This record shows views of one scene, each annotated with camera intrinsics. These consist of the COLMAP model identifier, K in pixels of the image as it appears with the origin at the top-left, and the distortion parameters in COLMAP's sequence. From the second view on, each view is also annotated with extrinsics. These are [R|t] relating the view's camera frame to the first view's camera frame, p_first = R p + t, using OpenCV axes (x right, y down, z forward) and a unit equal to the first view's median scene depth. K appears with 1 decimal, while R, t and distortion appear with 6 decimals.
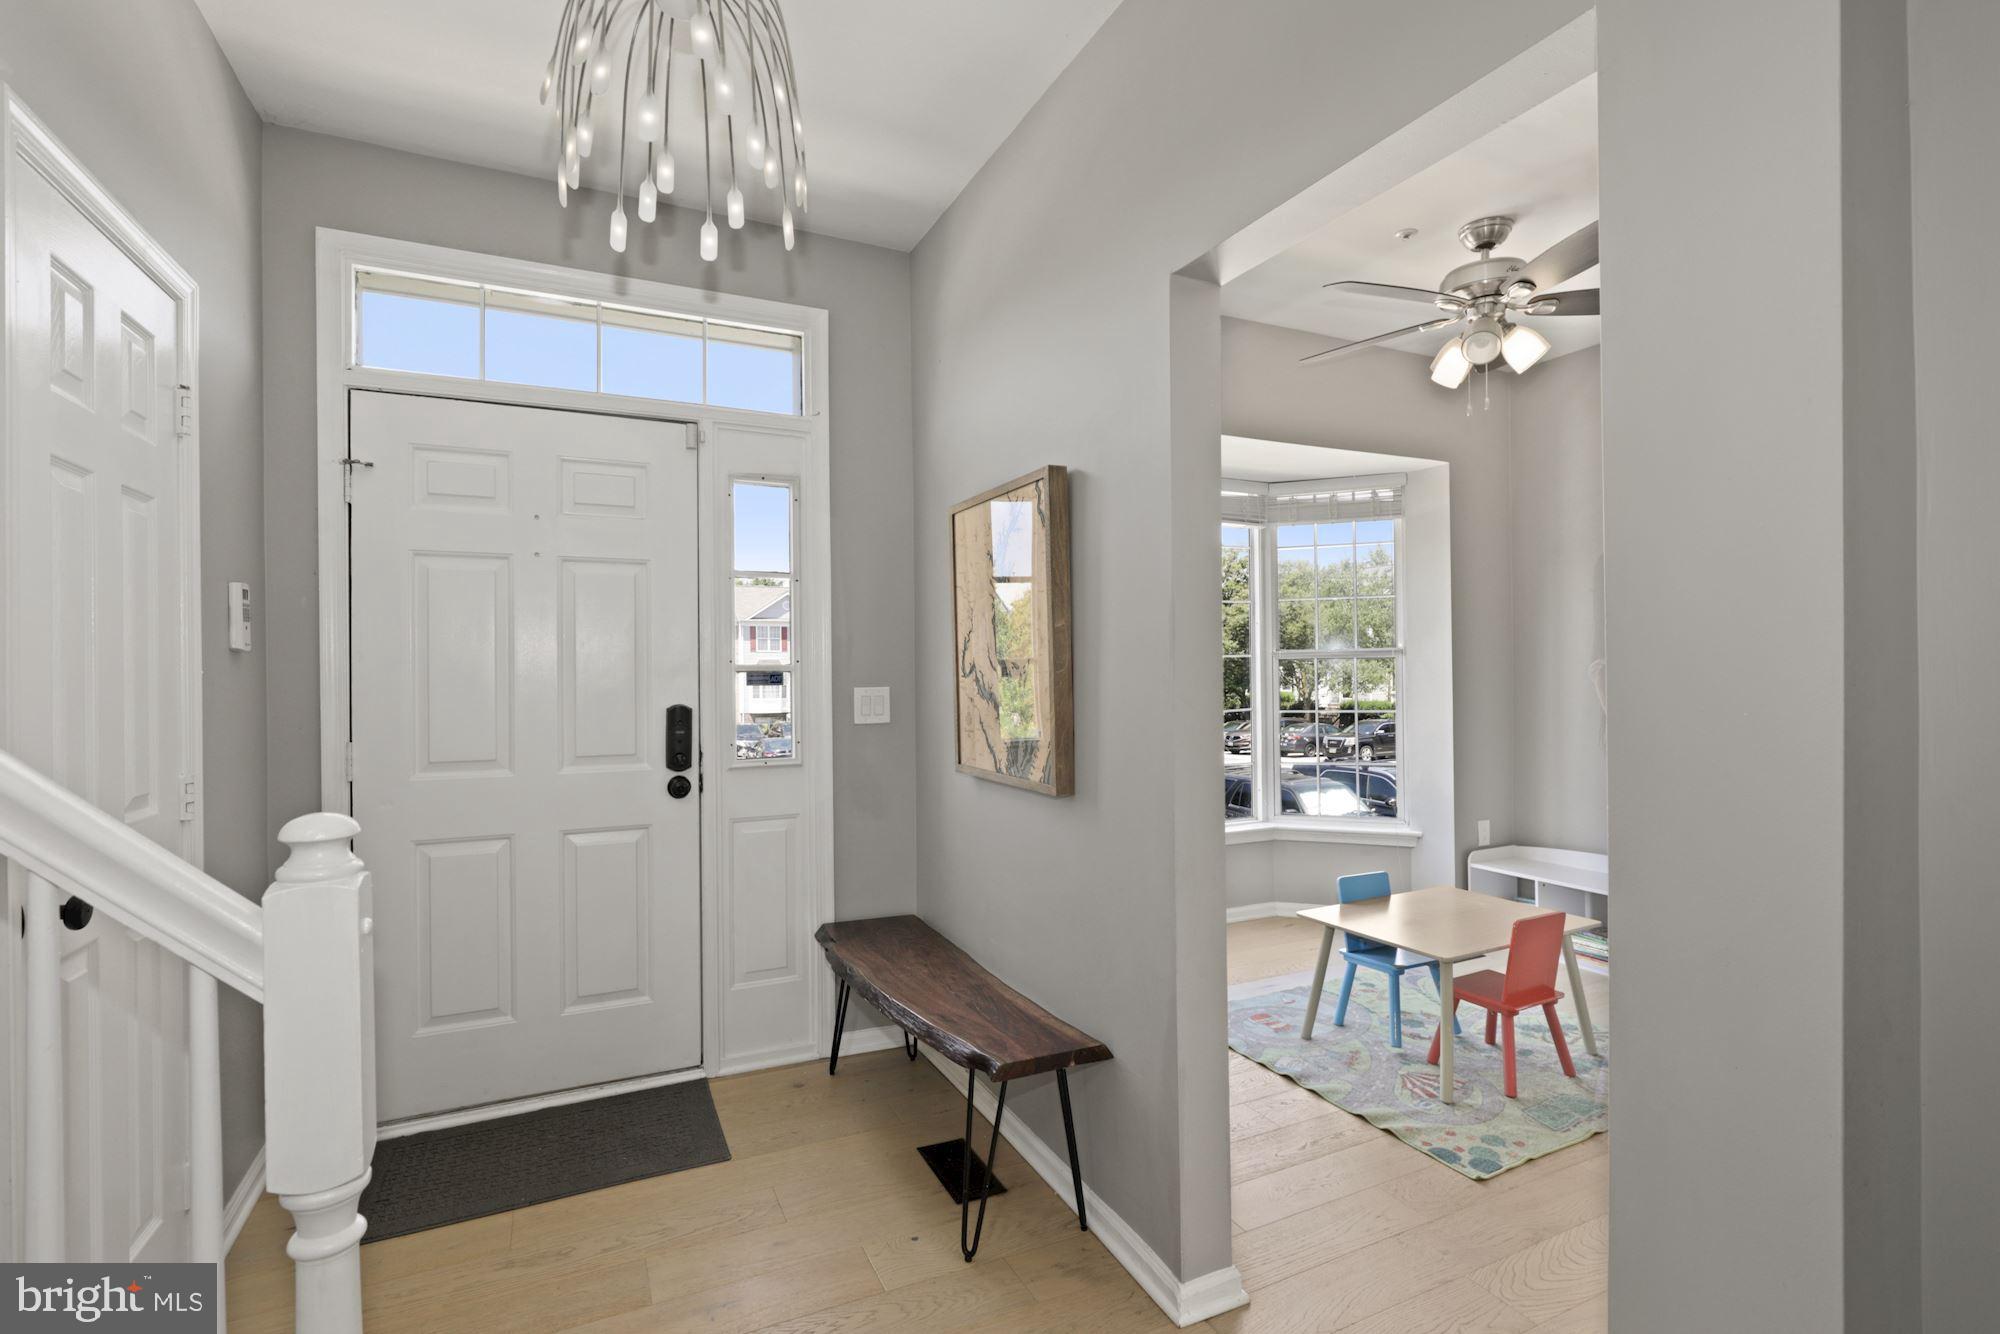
lens RADIAL K [[943.9, 0, 1025.6], [0, 943.9, 671.3], [0, 0, 1]] dist [-0.000230, 0.000450]
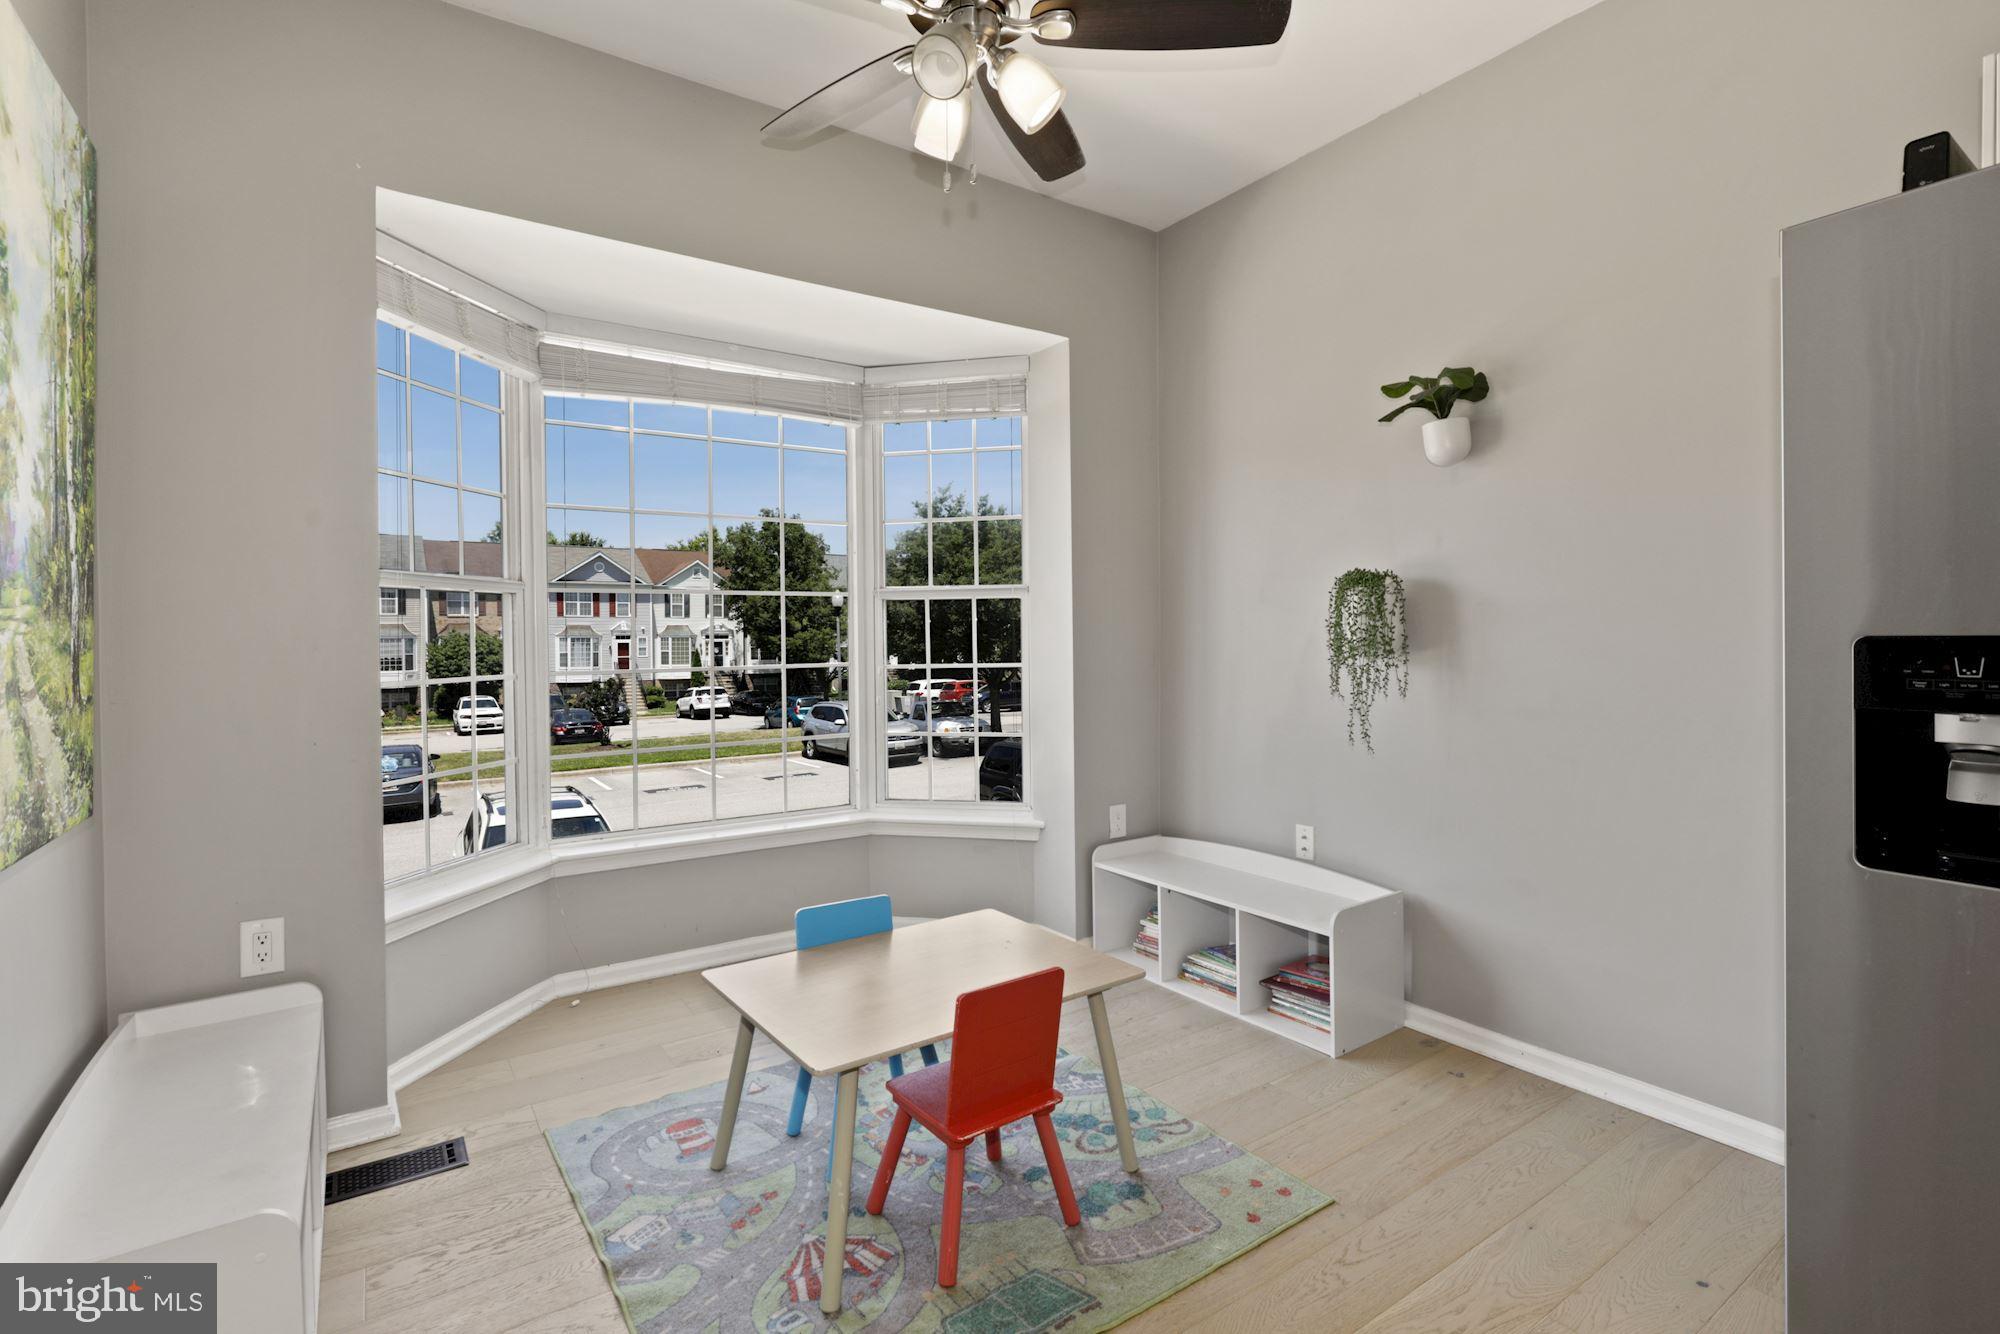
lens RADIAL K [[943.4, 0, 1017.7], [0, 943.4, 646.6], [0, 0, 1]] dist [-0.000419, -0.000355]
pose [[0.989282, 0.002285, 0.146001, 0.308246], [-0.003264, 0.999974, 0.006470, 0.024121], [-0.145983, -0.006877, 0.989263, 0.260839]]
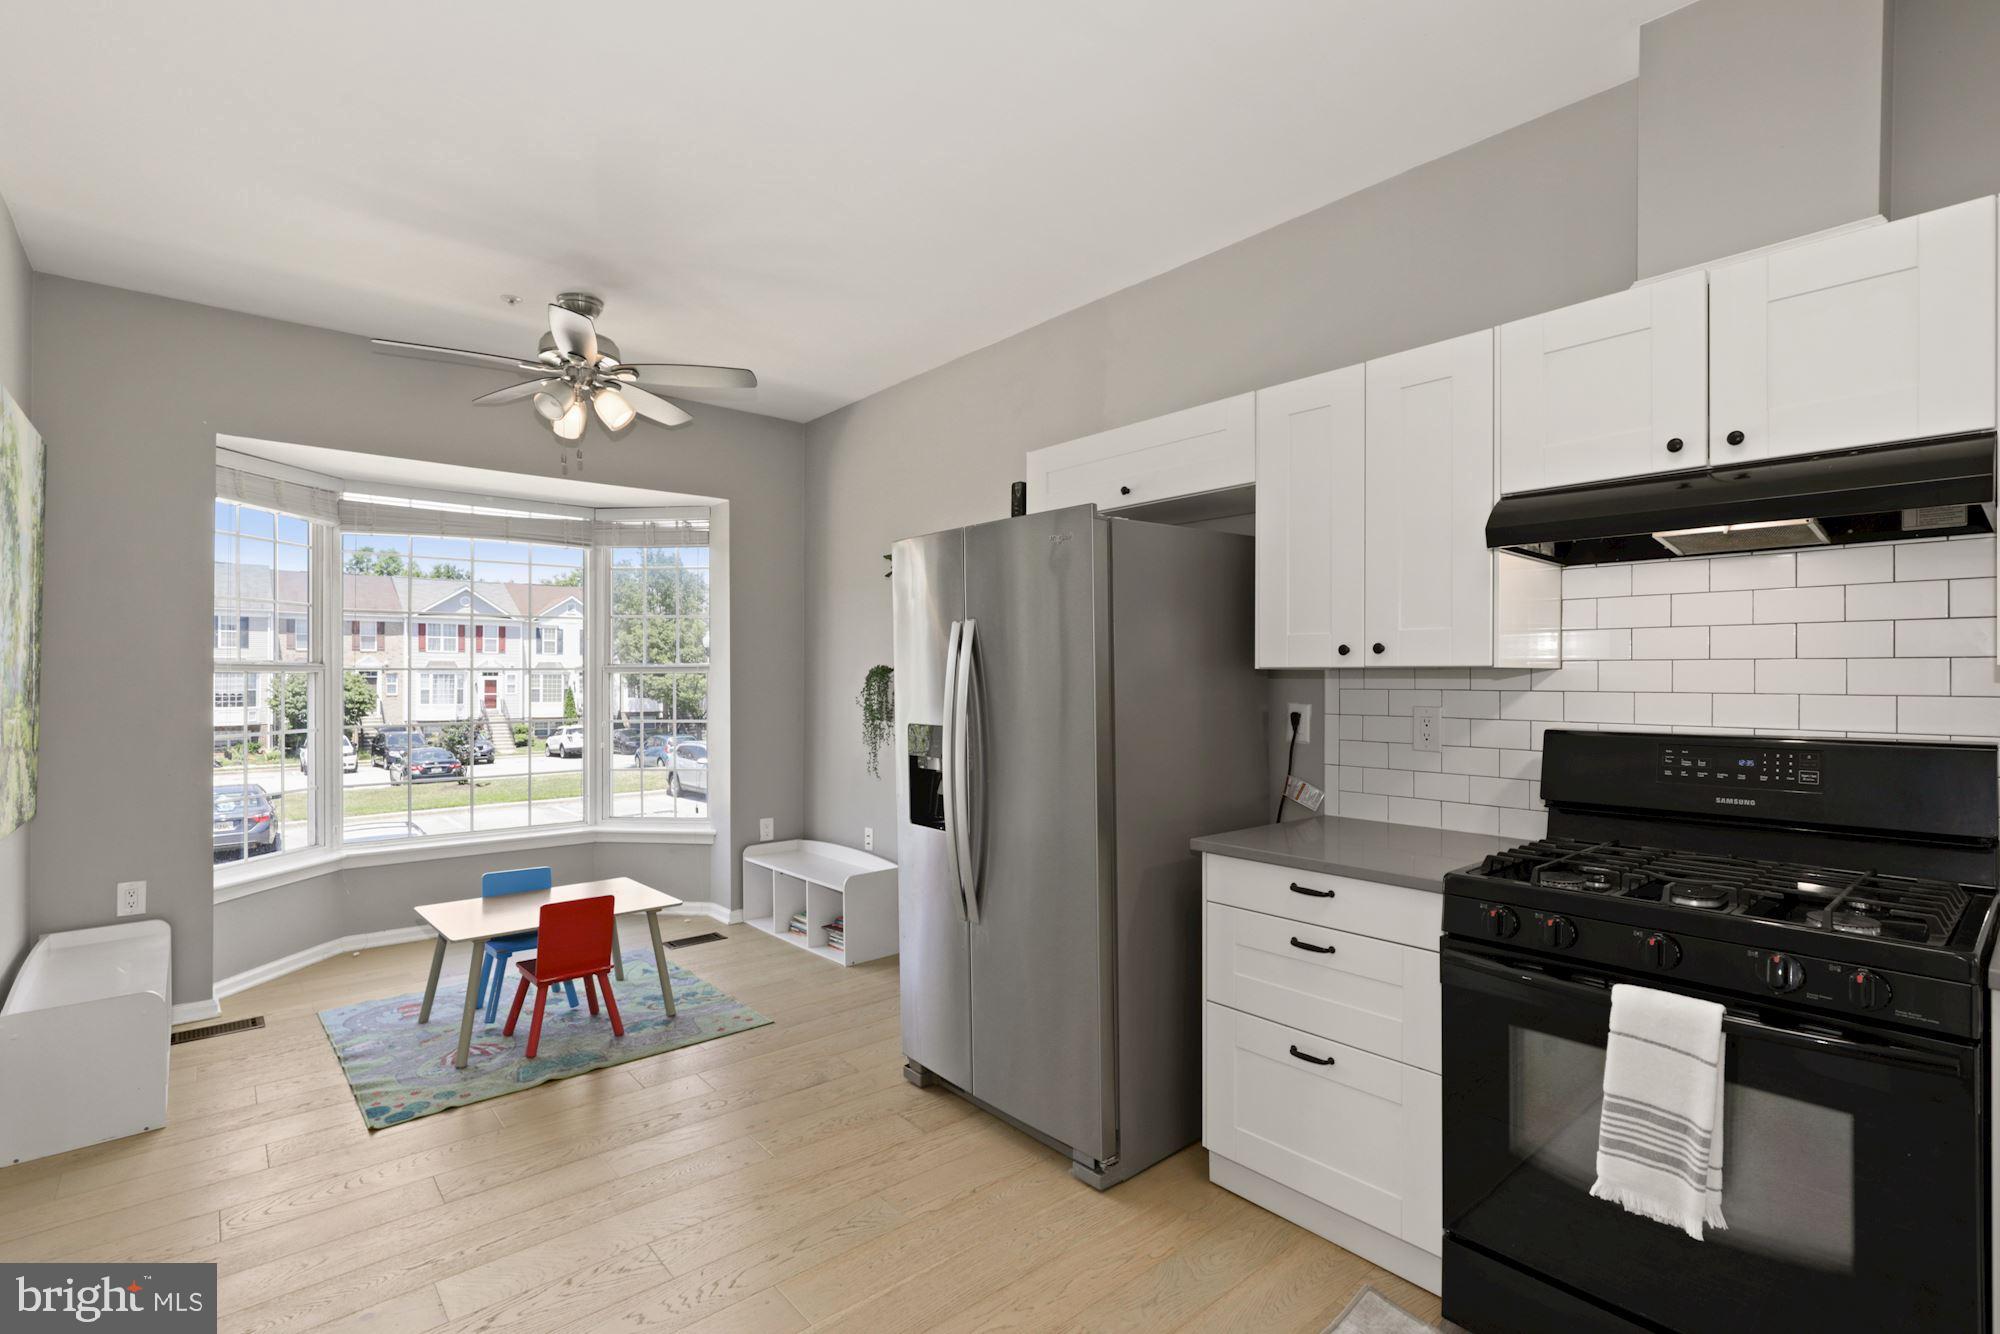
lens RADIAL K [[943.9, 0, 1025.6], [0, 943.9, 671.3], [0, 0, 1]] dist [-0.000230, 0.000450]
pose [[0.966403, 0.014042, 0.256647, 0.522579], [-0.012121, 0.999885, -0.009063, -0.011809], [-0.256745, 0.005647, 0.966463, -0.179883]]
